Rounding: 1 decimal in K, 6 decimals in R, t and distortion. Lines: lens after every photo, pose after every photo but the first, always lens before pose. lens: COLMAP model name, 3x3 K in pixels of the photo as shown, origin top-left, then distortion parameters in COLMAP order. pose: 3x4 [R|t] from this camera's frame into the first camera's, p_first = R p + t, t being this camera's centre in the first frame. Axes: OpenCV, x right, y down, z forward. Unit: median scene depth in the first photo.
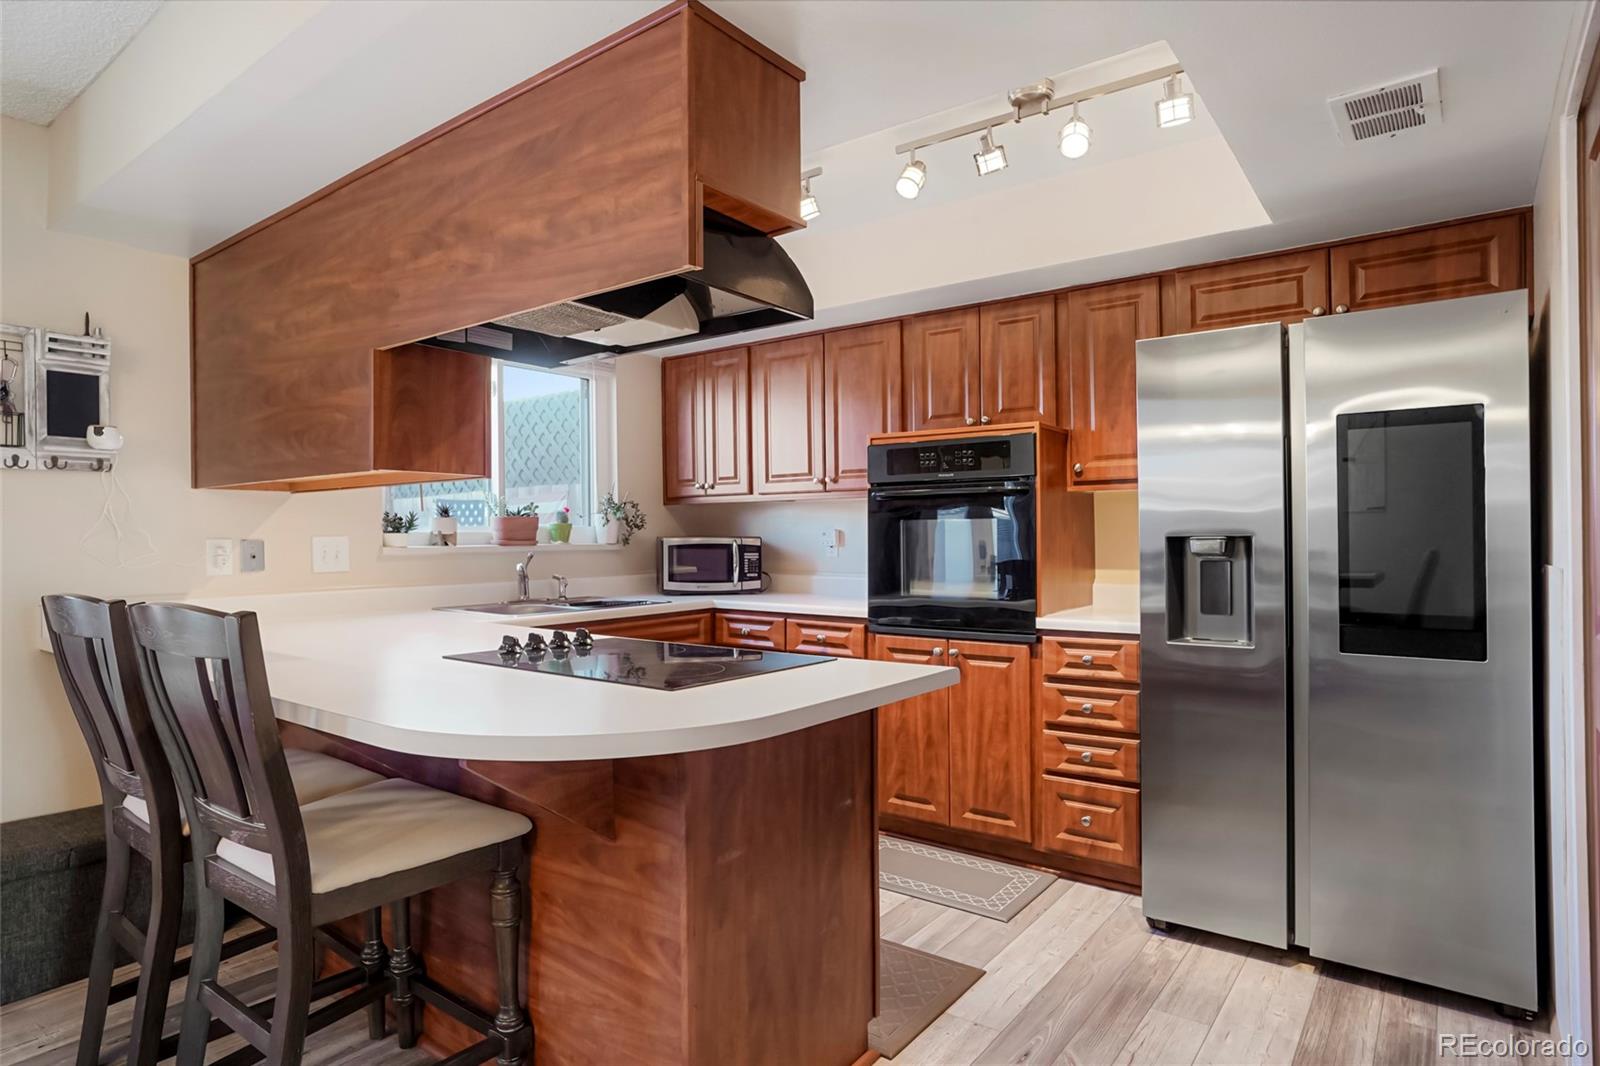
lens RADIAL K [[885.2, 0, 800.0], [0, 885.2, 533.0], [0, 0, 1]] dist [-0.030212, 0.000020]
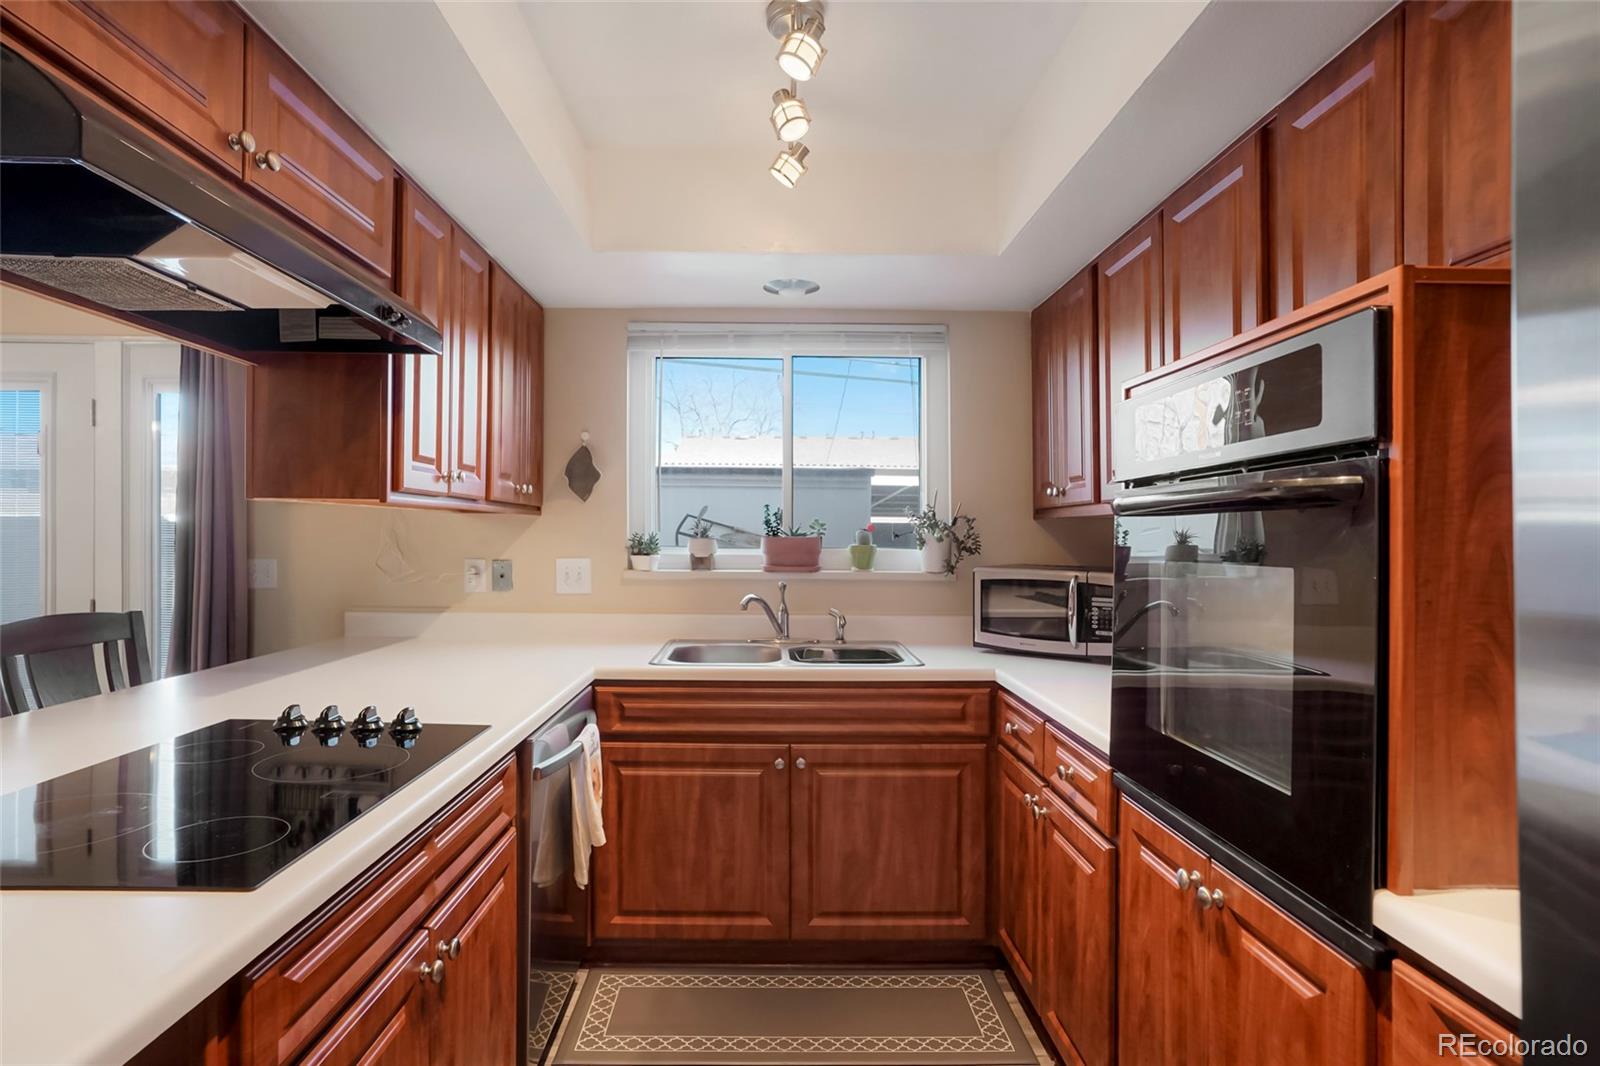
lens RADIAL K [[827.3, 0, 789.1], [0, 827.3, 529.8], [0, 0, 1]] dist [-0.053547, 0.034842]
pose [[0.613170, 0.004658, -0.789938, 0.331680], [-0.008566, 0.999963, -0.000753, -0.028191], [0.789905, 0.007228, 0.613187, 0.592228]]
